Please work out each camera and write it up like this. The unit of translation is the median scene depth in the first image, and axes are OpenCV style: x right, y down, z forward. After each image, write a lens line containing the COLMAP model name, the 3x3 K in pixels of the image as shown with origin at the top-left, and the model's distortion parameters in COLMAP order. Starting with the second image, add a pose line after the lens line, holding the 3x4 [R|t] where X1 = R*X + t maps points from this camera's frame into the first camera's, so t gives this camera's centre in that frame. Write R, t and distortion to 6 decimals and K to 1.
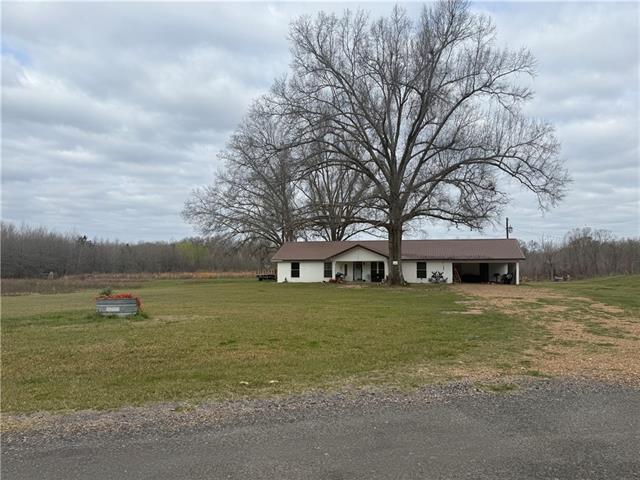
lens RADIAL K [[469.7, 0, 320.0], [0, 469.7, 240.0], [0, 0, 1]] dist [0.096769, 0.001990]
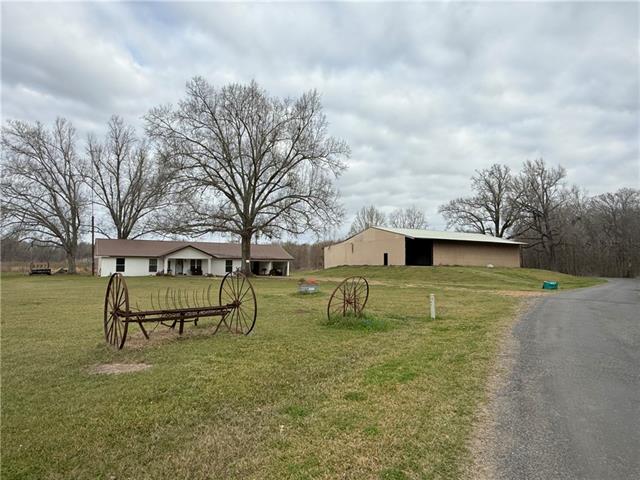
lens RADIAL K [[417.0, 0, 320.0], [0, 417.0, 240.0], [0, 0, 1]] dist [-0.005454, -0.000900]
pose [[0.729147, 0.050702, 0.682477, -0.406533], [-0.053037, 0.998439, -0.017511, -0.003306], [-0.682299, -0.023428, 0.730698, -0.042312]]
